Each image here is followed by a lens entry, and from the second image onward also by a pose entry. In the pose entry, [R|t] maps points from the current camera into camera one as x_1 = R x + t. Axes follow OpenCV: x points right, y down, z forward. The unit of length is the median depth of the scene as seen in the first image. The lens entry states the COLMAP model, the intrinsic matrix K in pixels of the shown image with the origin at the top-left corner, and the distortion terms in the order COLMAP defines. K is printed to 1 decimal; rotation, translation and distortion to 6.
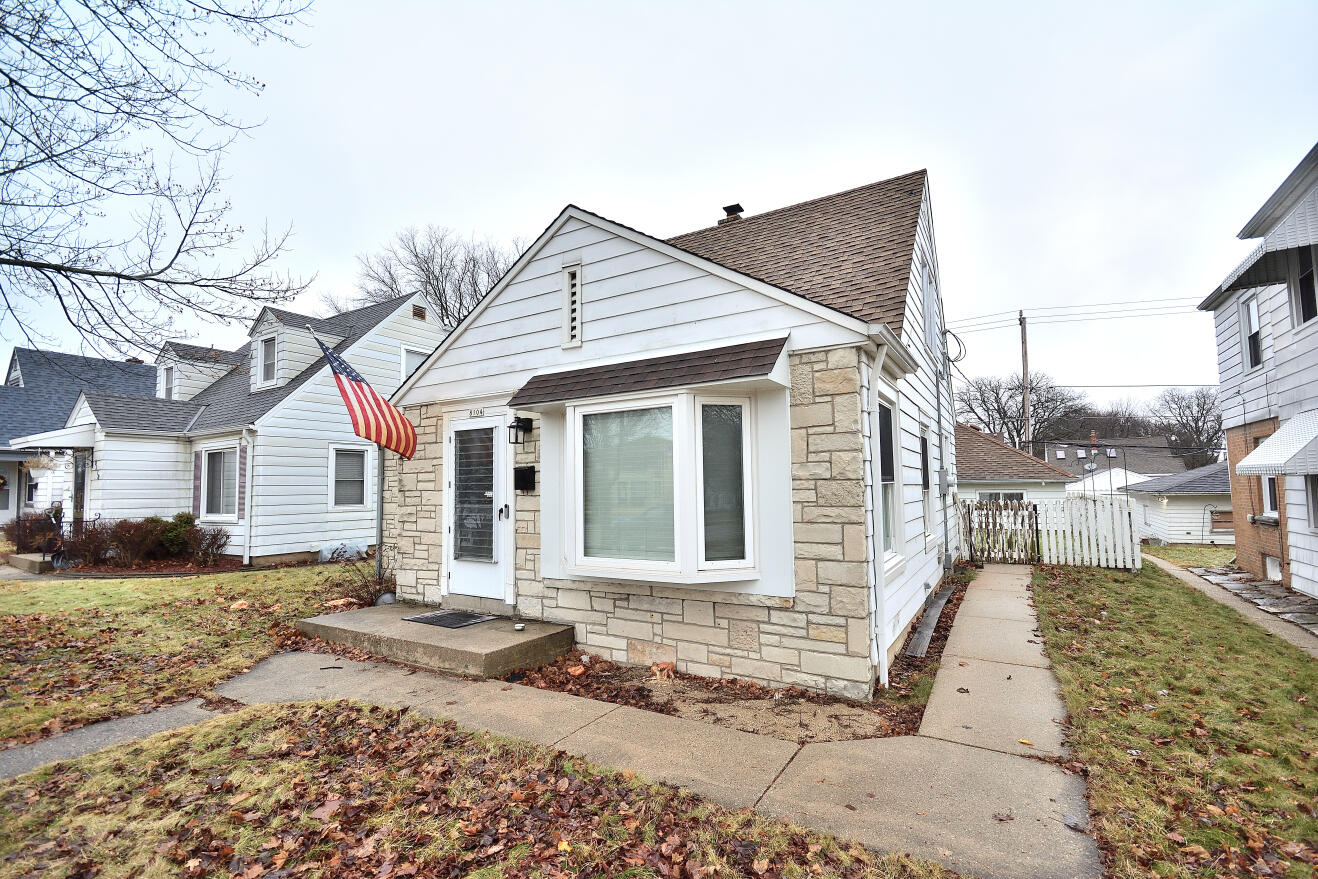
lens RADIAL K [[590.4, 0, 657.5], [0, 590.4, 444.6], [0, 0, 1]] dist [-0.003359, -0.003118]
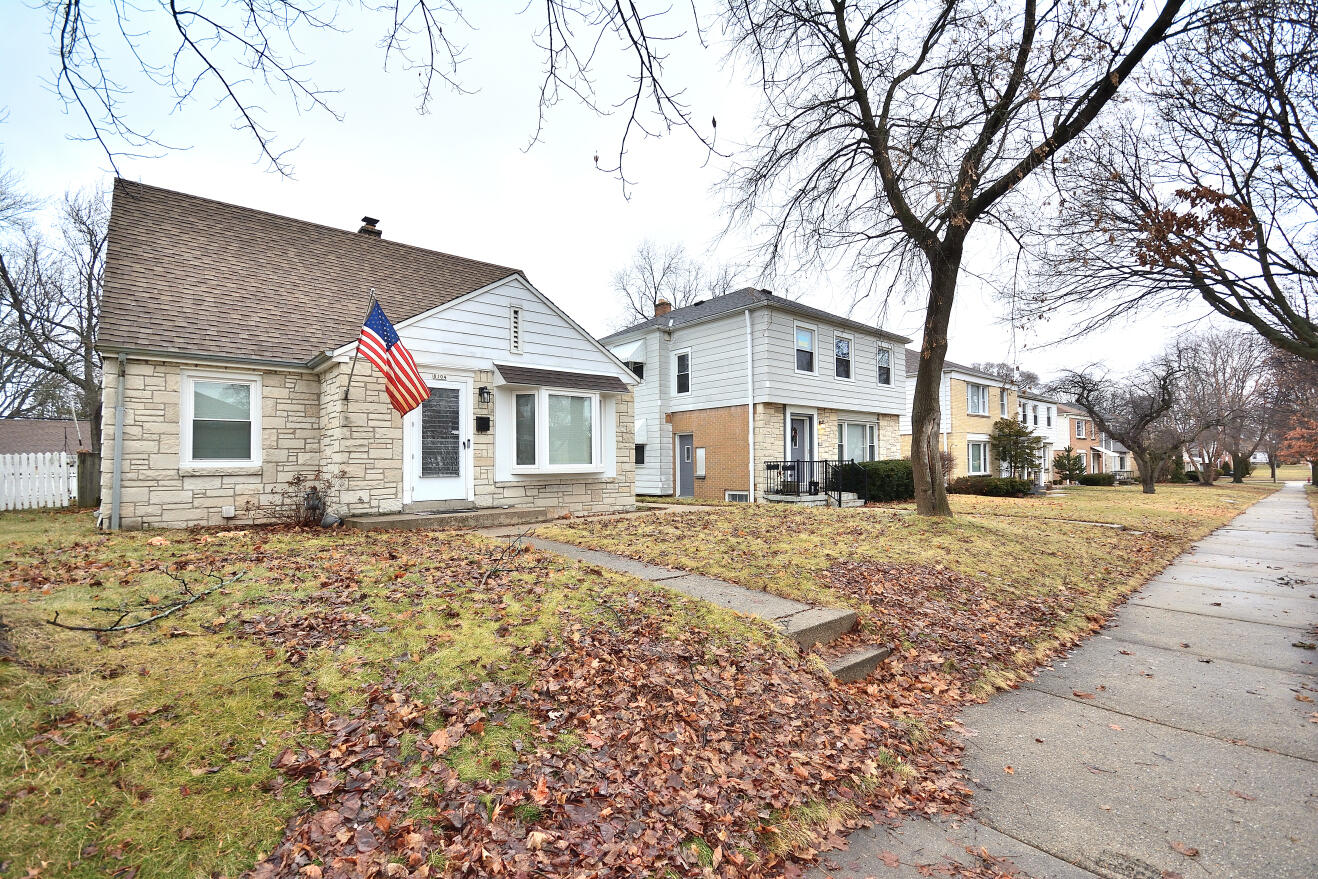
lens RADIAL K [[590.4, 0, 658.6], [0, 590.4, 445.3], [0, 0, 1]] dist [-0.003359, -0.003118]
pose [[0.301847, 0.041640, 0.952447, -1.608363], [-0.062821, 0.997743, -0.023712, 0.122481], [-0.951284, -0.052676, 0.303782, 0.027126]]
